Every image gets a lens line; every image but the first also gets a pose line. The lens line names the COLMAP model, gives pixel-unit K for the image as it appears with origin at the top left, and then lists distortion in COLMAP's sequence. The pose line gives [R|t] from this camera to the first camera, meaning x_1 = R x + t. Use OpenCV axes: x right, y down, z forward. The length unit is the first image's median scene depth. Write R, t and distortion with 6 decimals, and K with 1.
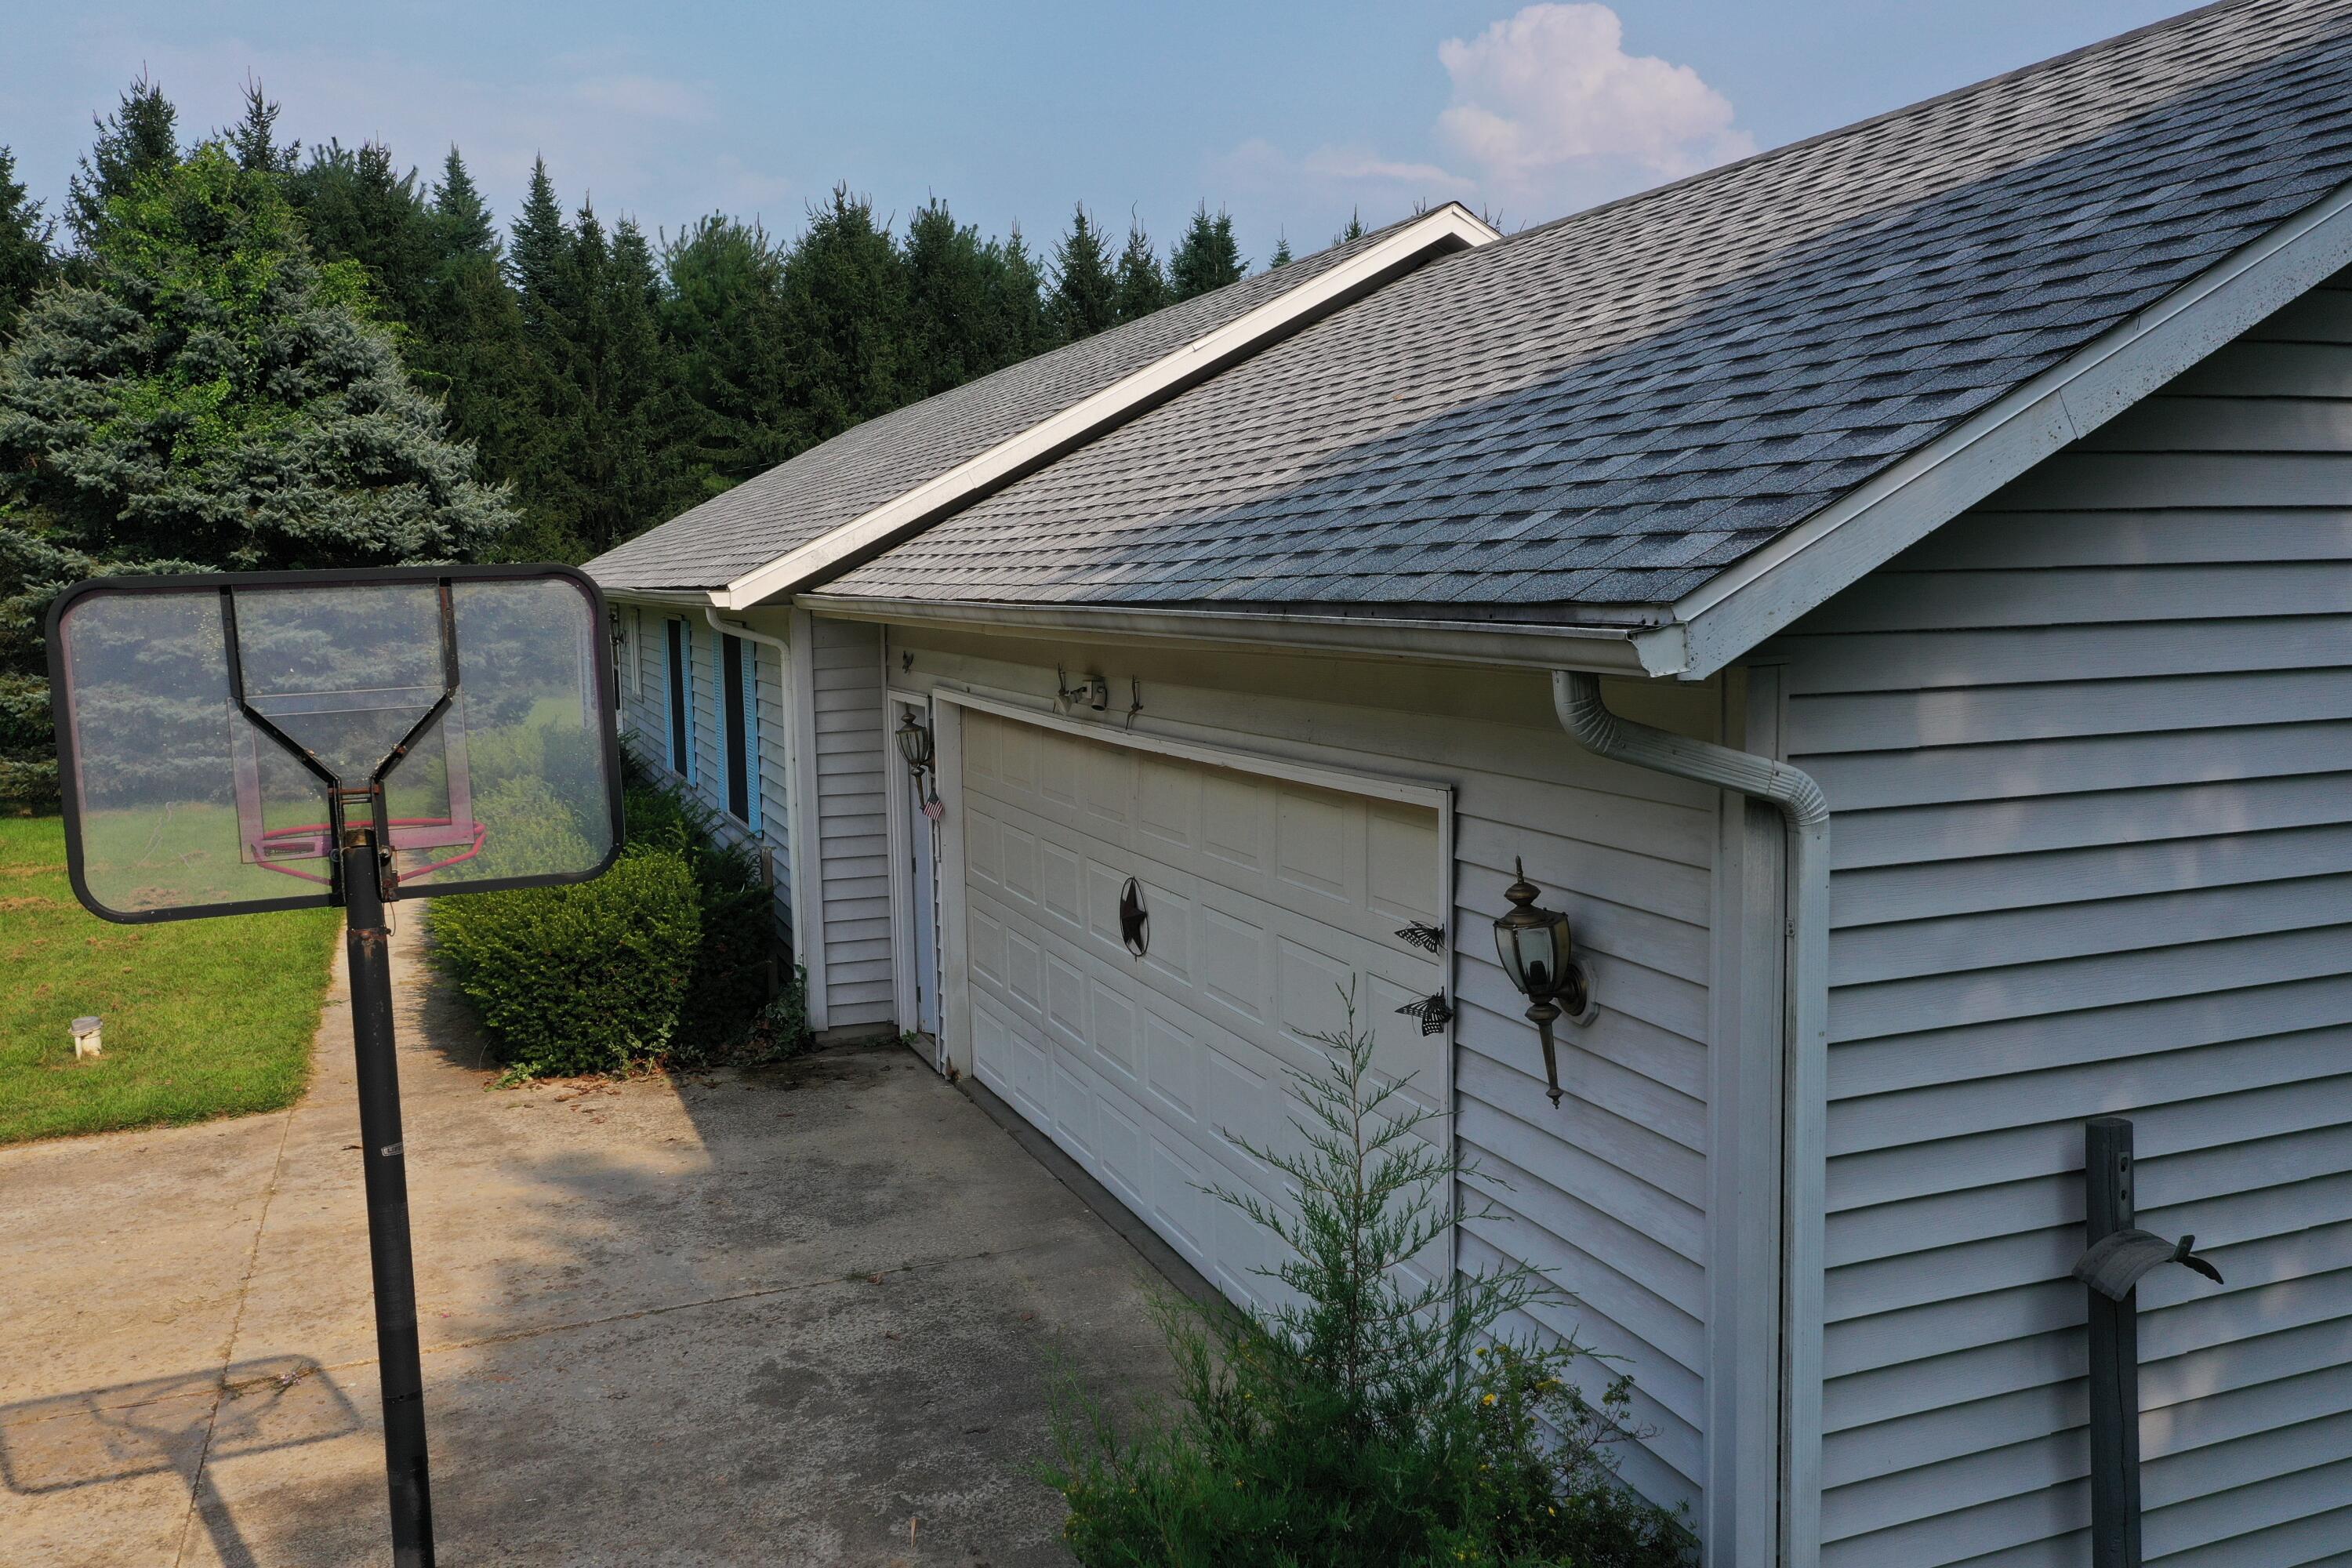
lens RADIAL K [[1834.5, 0, 1176.0], [0, 1834.5, 784.0], [0, 0, 1]] dist [0.007676, -0.003787]
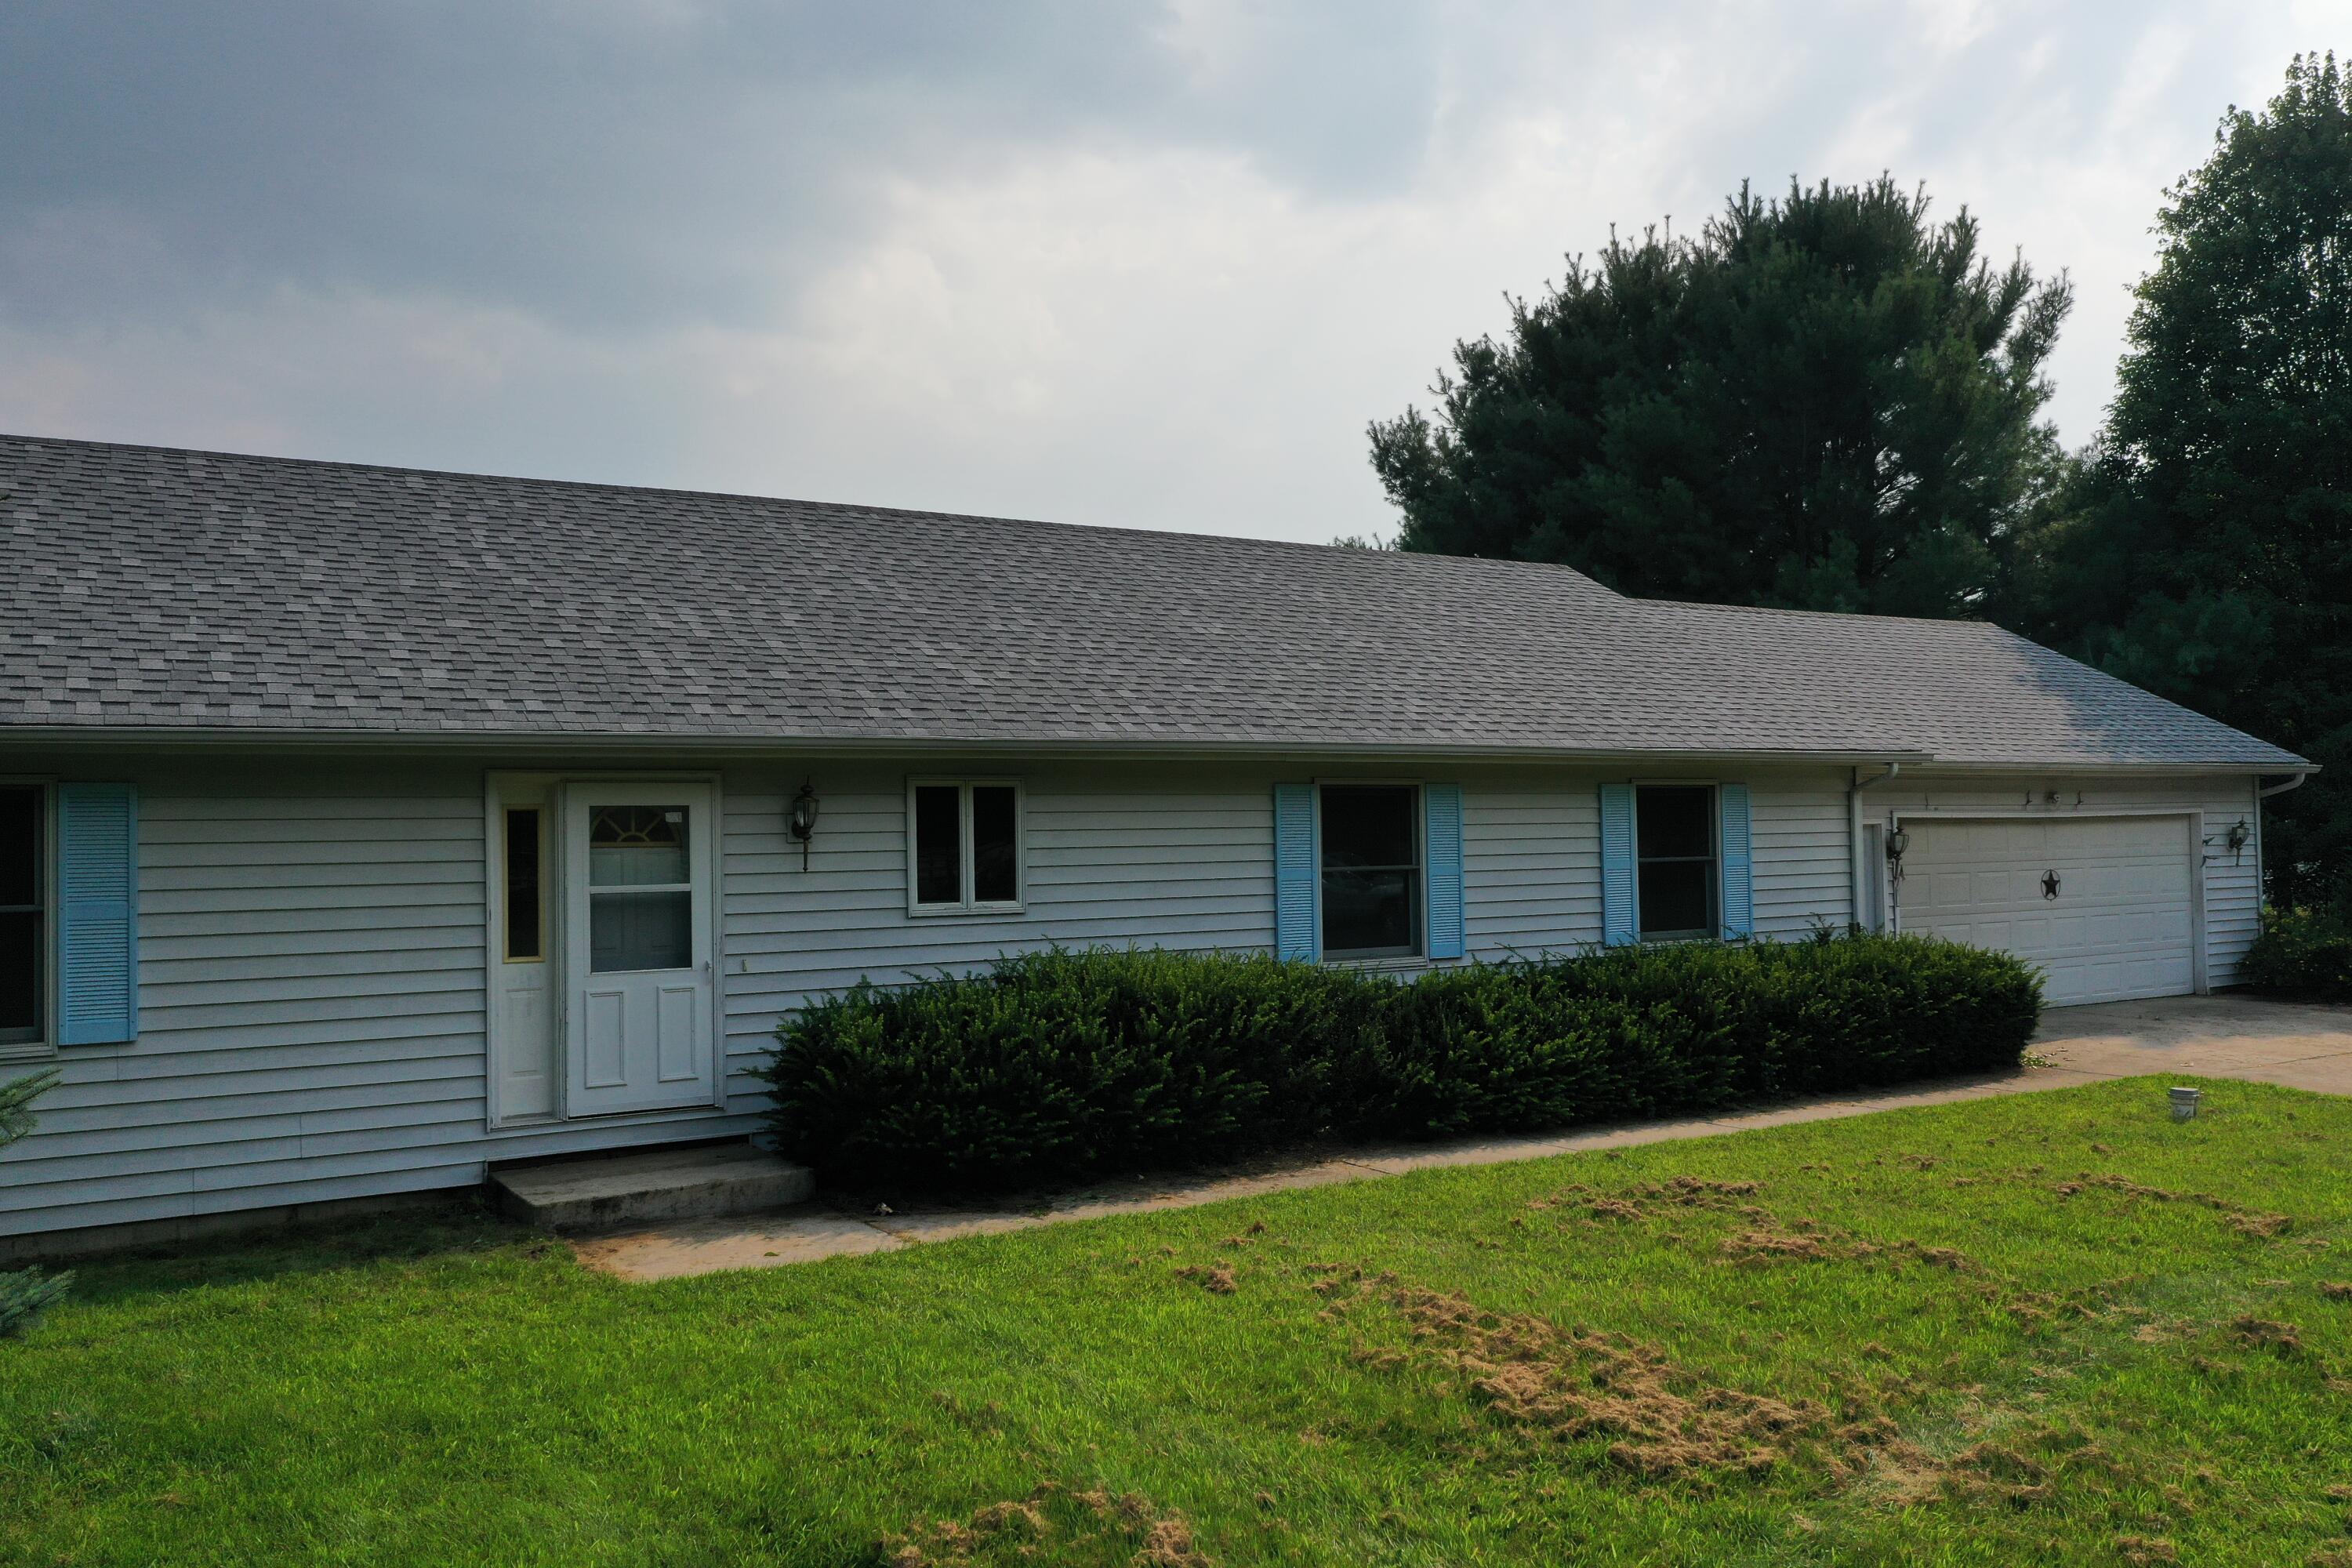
lens RADIAL K [[1820.5, 0, 1176.0], [0, 1820.5, 784.0], [0, 0, 1]] dist [0.002832, 0.002848]
pose [[-0.158915, 0.048226, 0.986114, -0.776861], [0.130832, 0.991026, -0.027382, -0.052813], [-0.978585, 0.124664, -0.163798, 0.847277]]
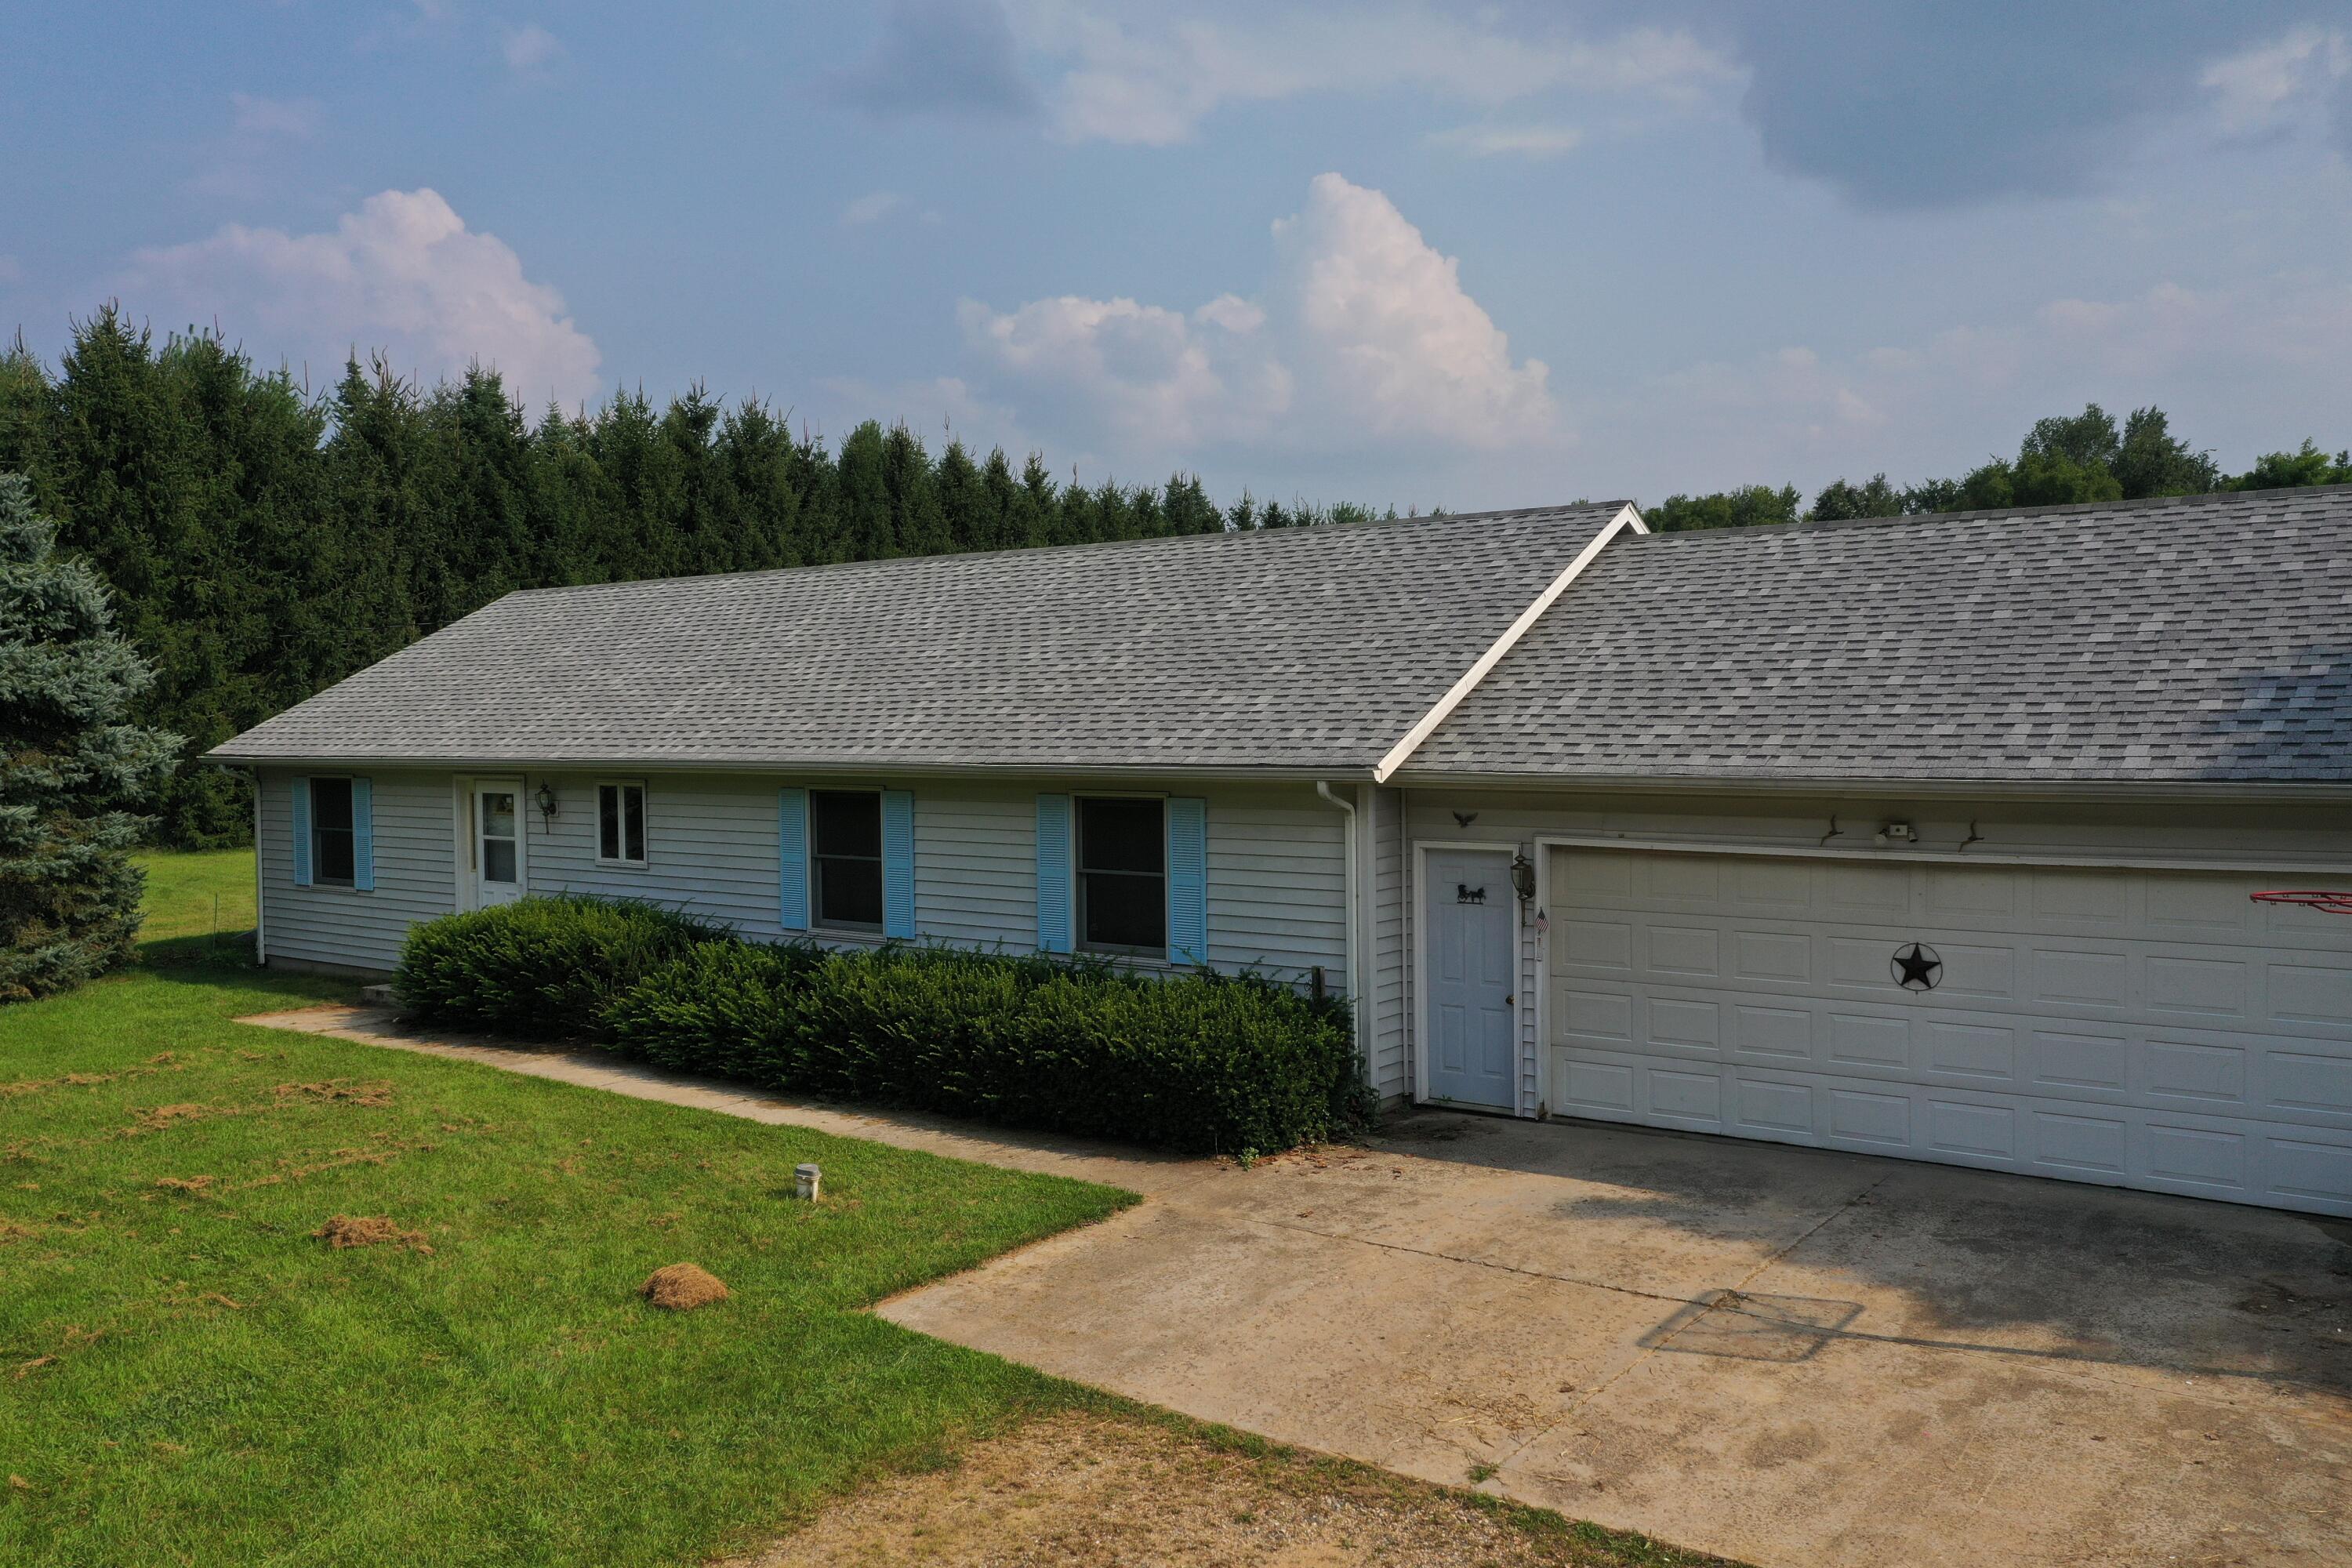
lens RADIAL K [[1820.5, 0, 1176.0], [0, 1820.5, 784.0], [0, 0, 1]] dist [0.002832, 0.002848]
pose [[0.856023, -0.012940, 0.516776, -0.458829], [0.055619, 0.996189, -0.067187, -0.005804], [-0.513937, 0.086256, 0.853480, -0.022368]]
